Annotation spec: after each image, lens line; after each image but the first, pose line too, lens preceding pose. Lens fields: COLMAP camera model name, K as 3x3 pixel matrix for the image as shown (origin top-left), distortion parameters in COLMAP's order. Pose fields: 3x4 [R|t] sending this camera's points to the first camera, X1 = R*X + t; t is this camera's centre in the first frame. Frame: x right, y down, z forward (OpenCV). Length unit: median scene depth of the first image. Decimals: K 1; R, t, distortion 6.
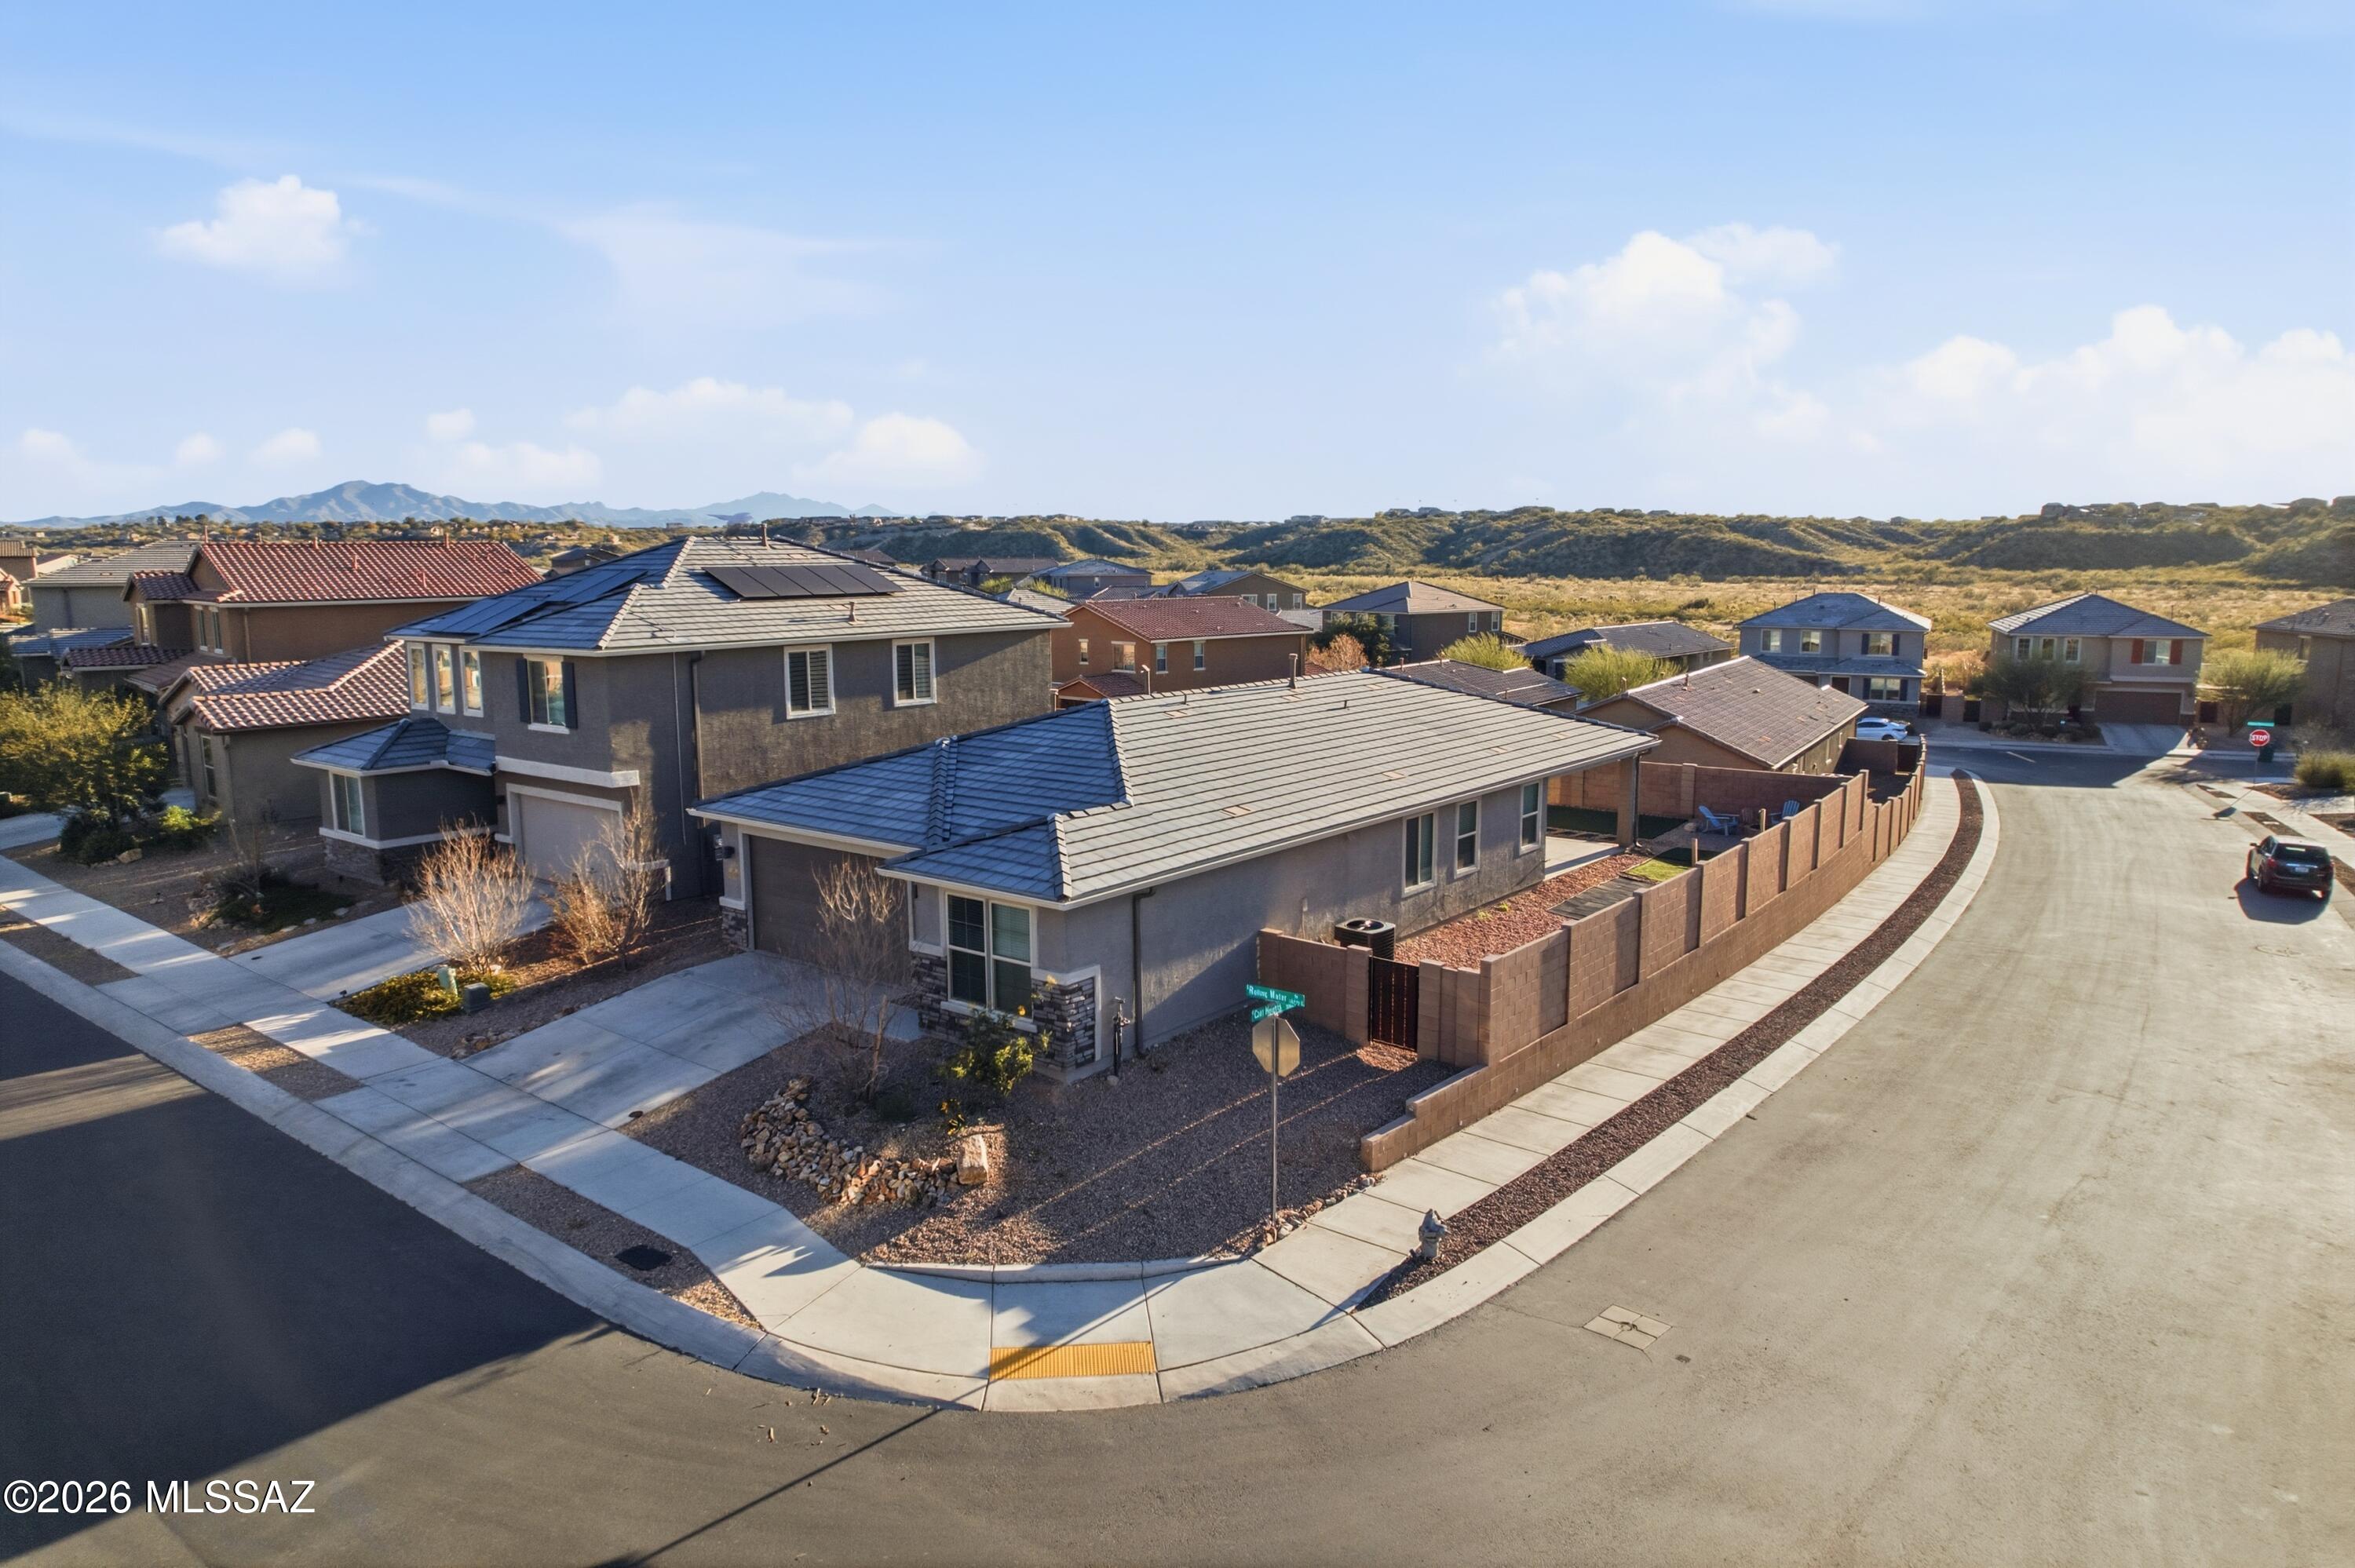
lens RADIAL K [[1500.4, 0, 1177.2], [0, 1500.4, 783.0], [0, 0, 1]] dist [-0.064388, 0.048798]
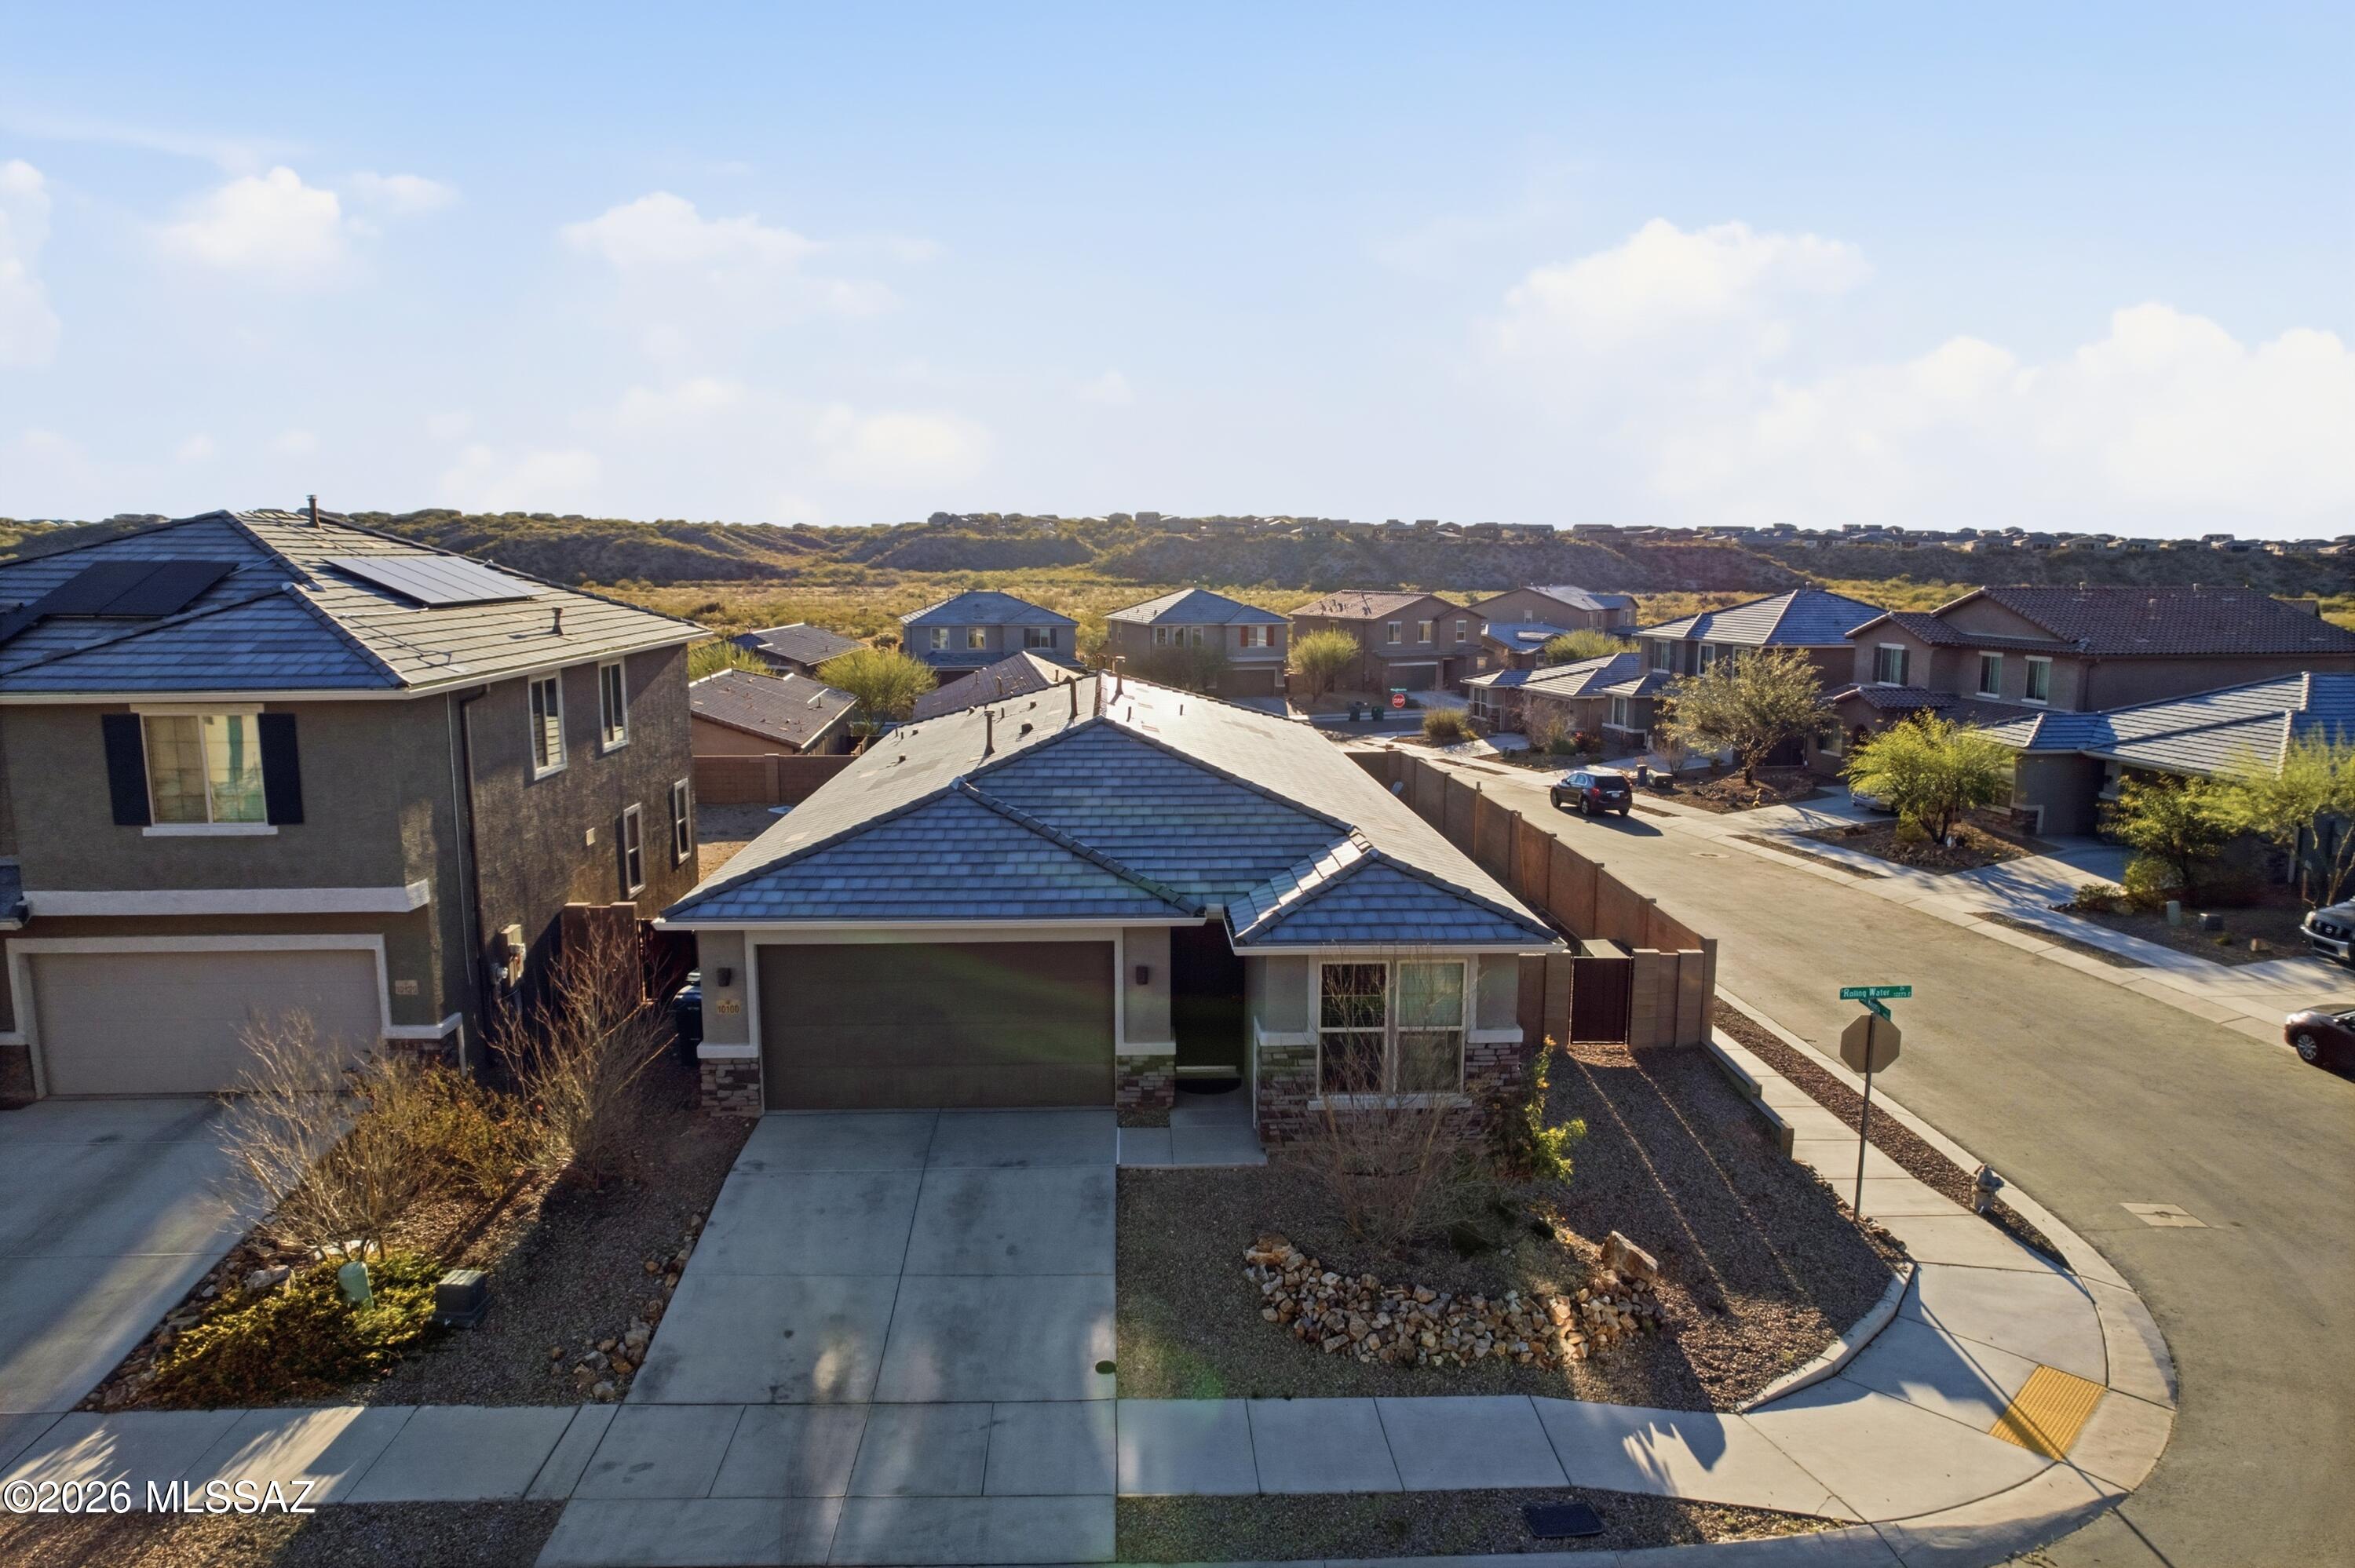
lens RADIAL K [[1500.4, 0, 1186.7], [0, 1500.4, 782.0], [0, 0, 1]] dist [-0.064388, 0.048798]
pose [[0.760165, -0.090910, 0.643339, -0.559431], [0.093659, 0.995153, 0.029959, -0.040999], [-0.642944, 0.037481, 0.764995, 0.345710]]
